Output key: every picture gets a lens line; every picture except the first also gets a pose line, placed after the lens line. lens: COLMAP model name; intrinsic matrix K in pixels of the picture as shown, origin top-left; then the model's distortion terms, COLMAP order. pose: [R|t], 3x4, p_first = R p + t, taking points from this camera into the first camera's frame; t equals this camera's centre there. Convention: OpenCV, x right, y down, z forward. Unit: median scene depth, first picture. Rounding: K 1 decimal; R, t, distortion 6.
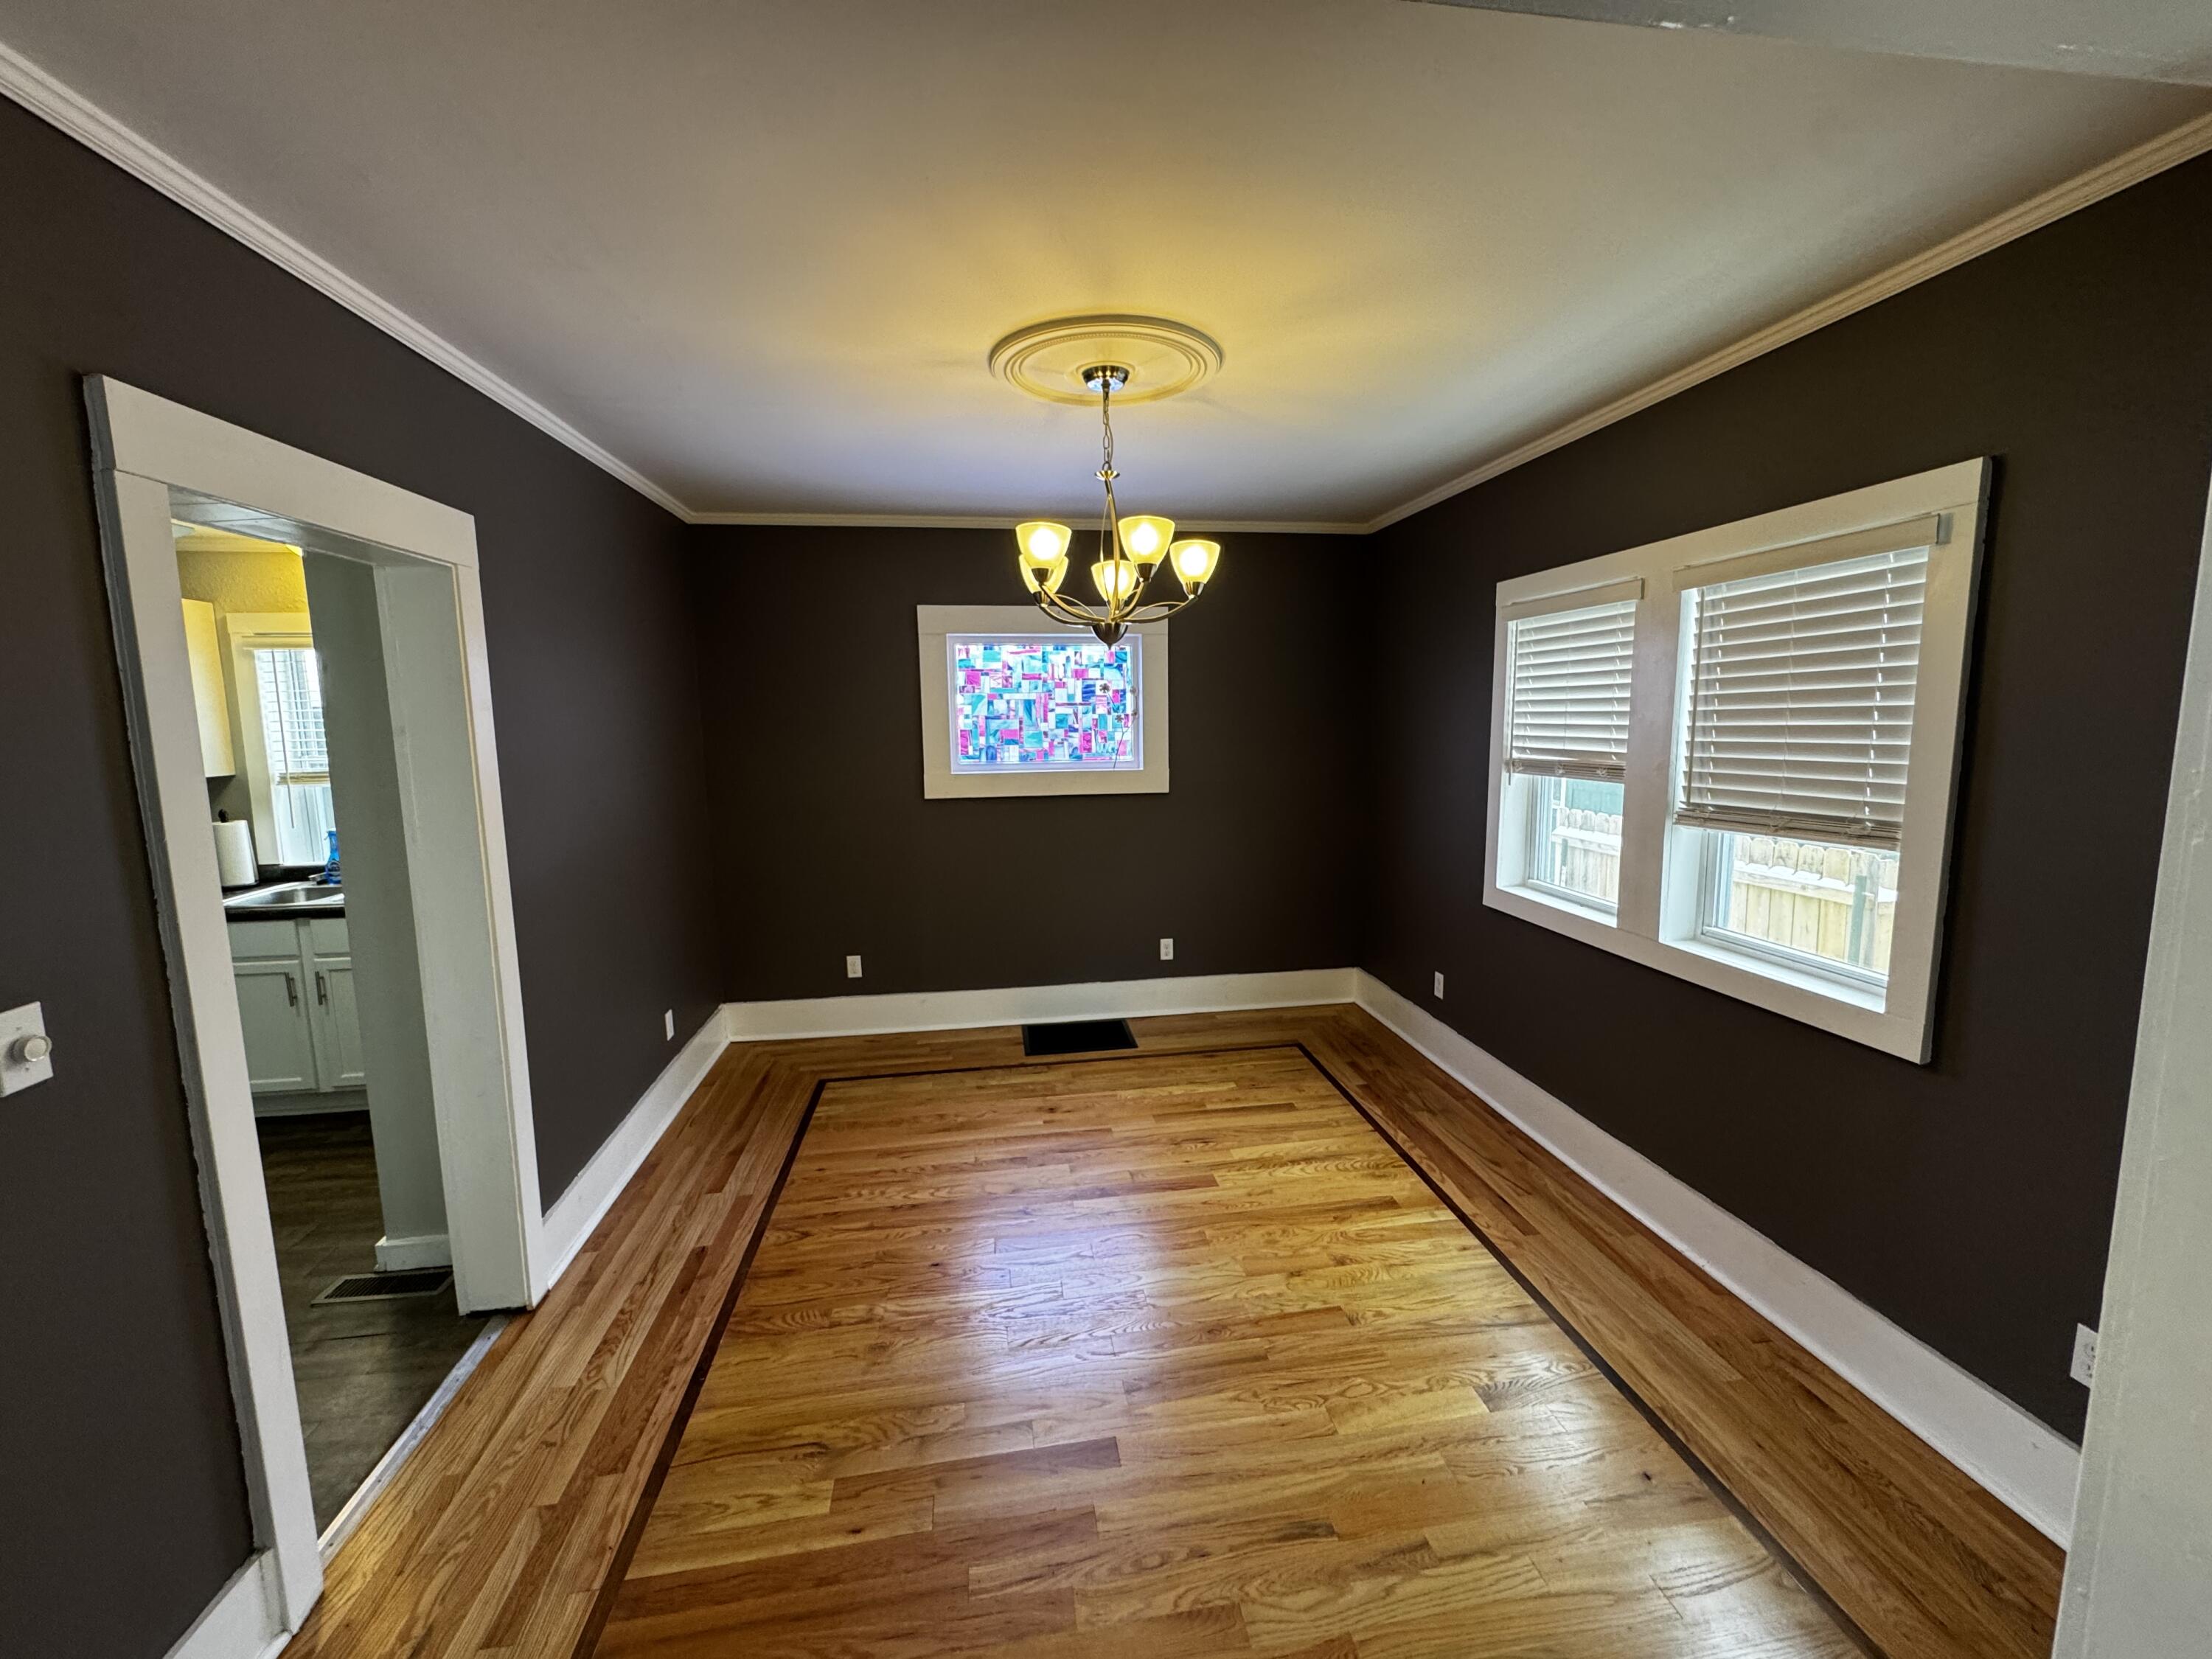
lens RADIAL K [[882.3, 0, 1101.8], [0, 882.3, 836.6], [0, 0, 1]] dist [-0.000518, -0.001067]
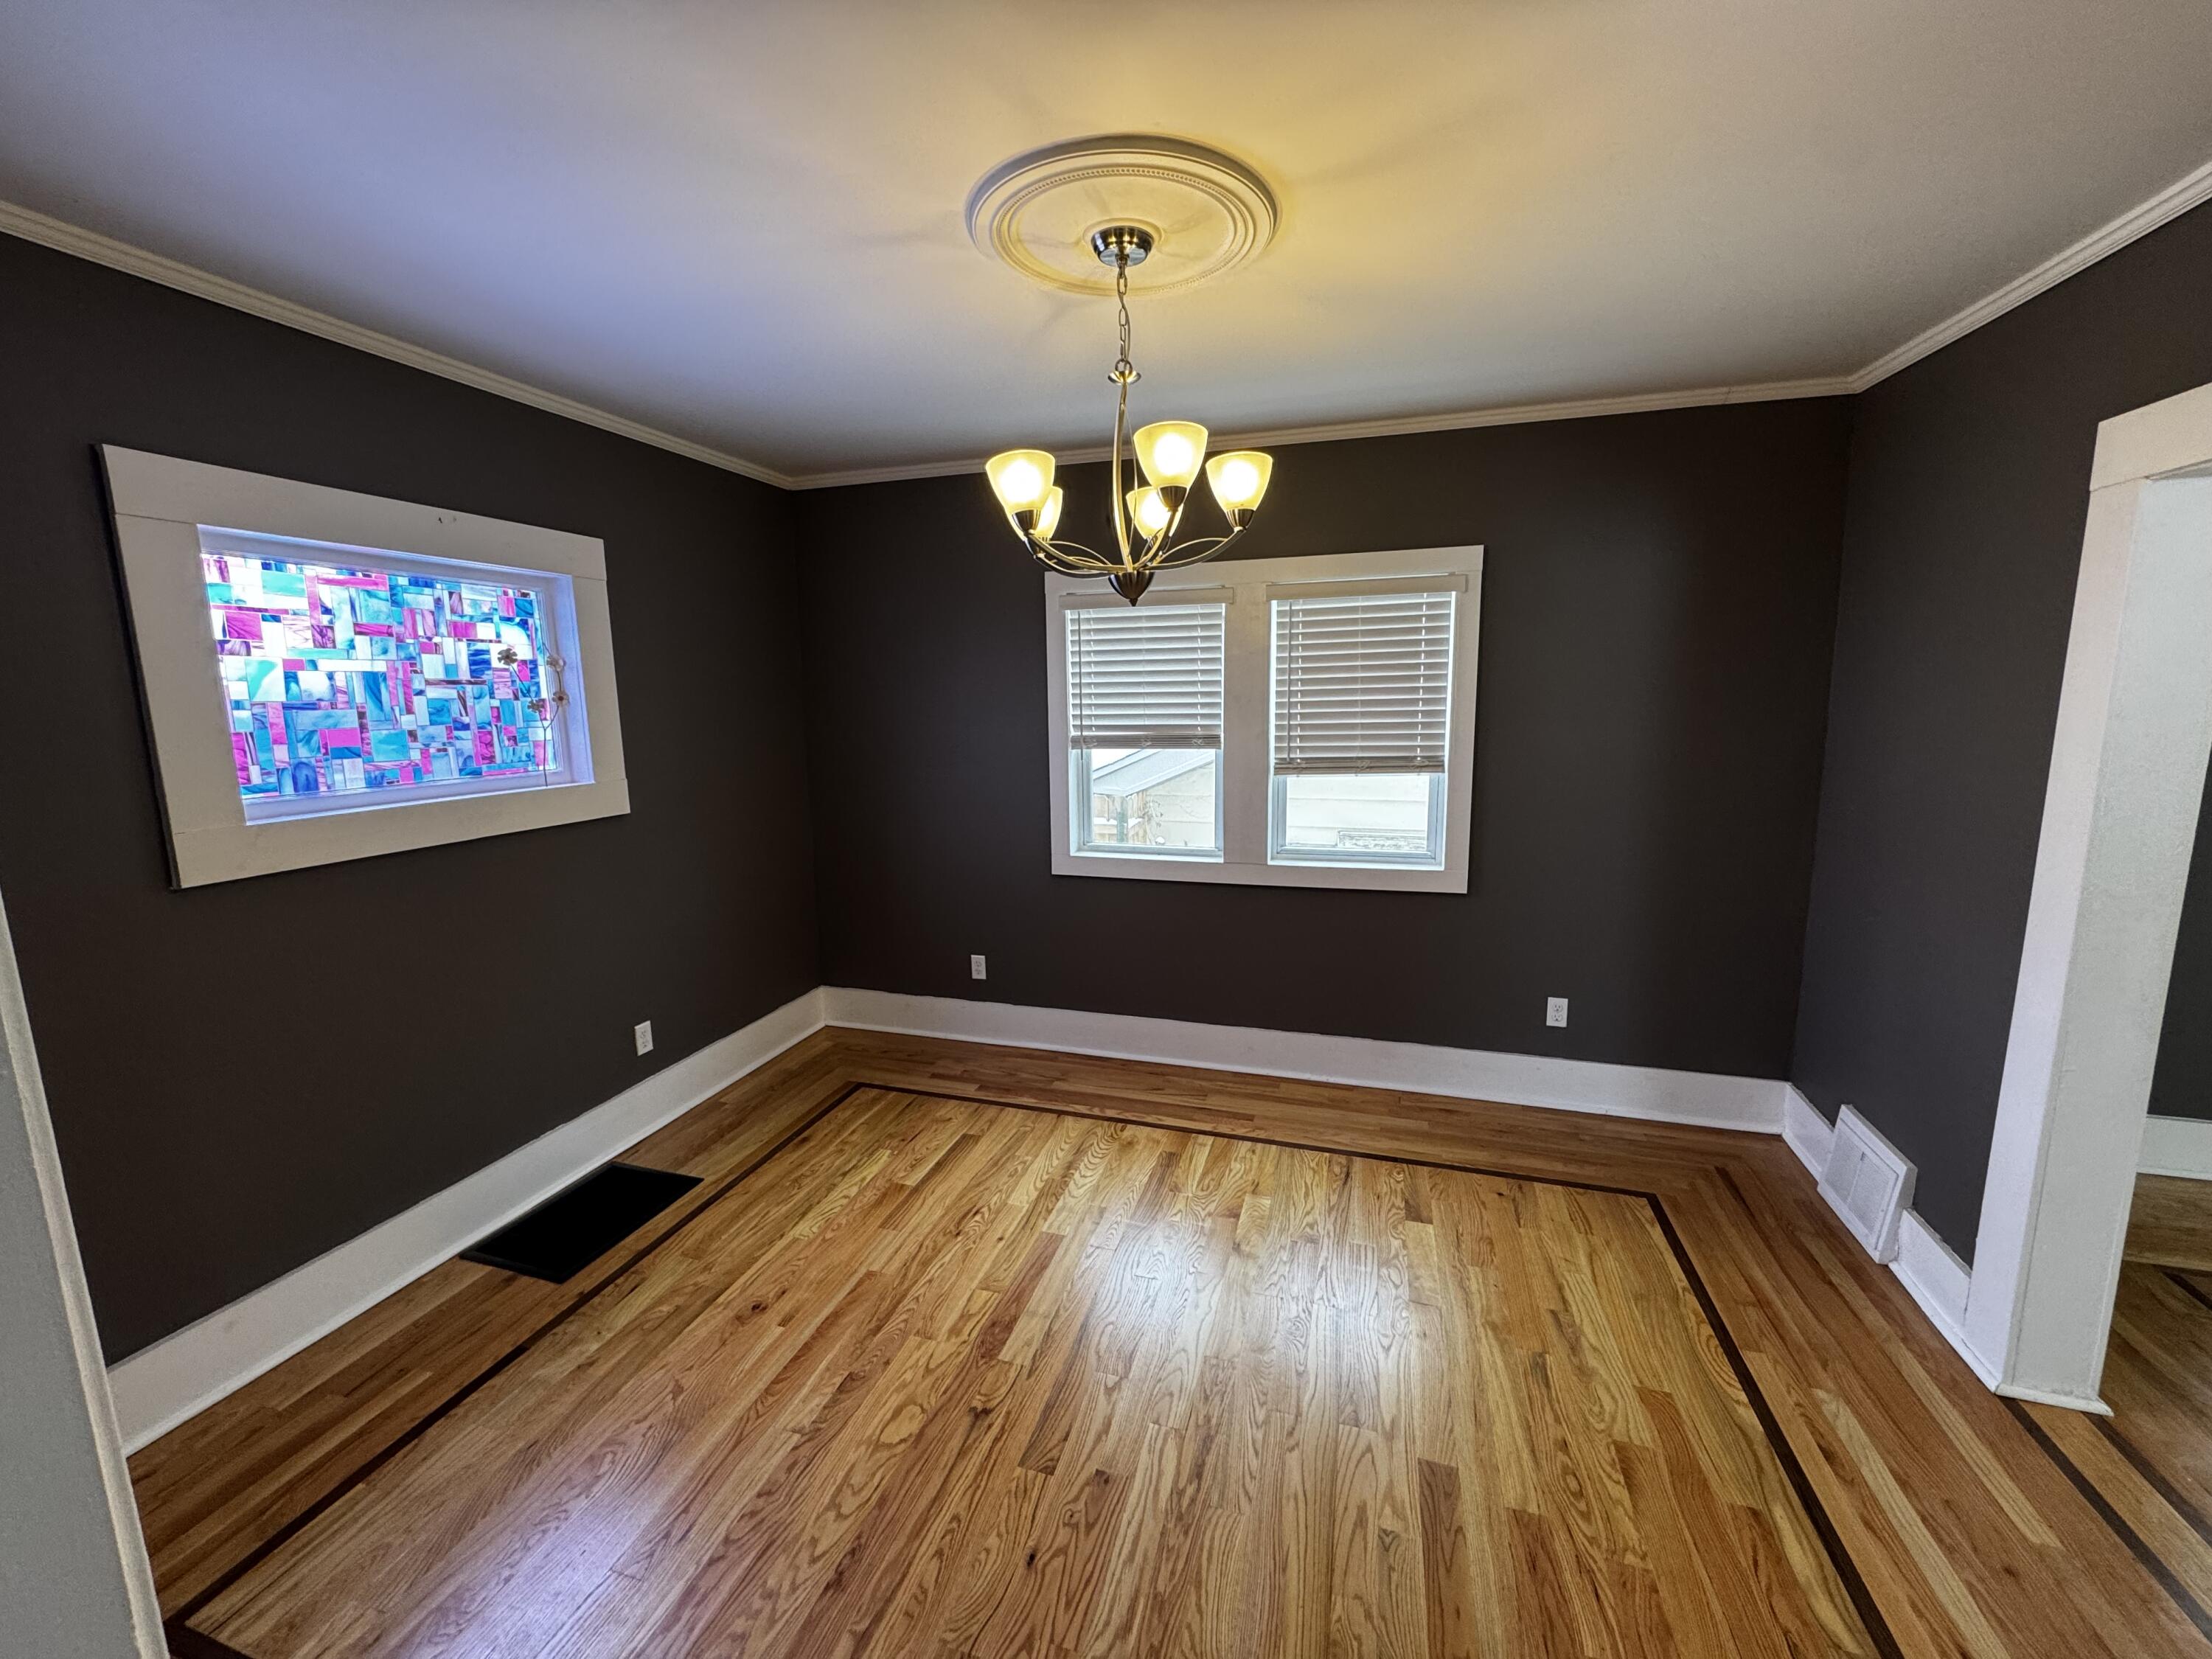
lens RADIAL K [[882.3, 0, 1111.1], [0, 882.3, 834.6], [0, 0, 1]] dist [-0.000518, -0.001067]
pose [[0.420538, -0.139378, 0.896505, -0.426028], [0.134527, 0.986786, 0.090309, -0.050237], [-0.897246, 0.082625, 0.433731, 0.406841]]
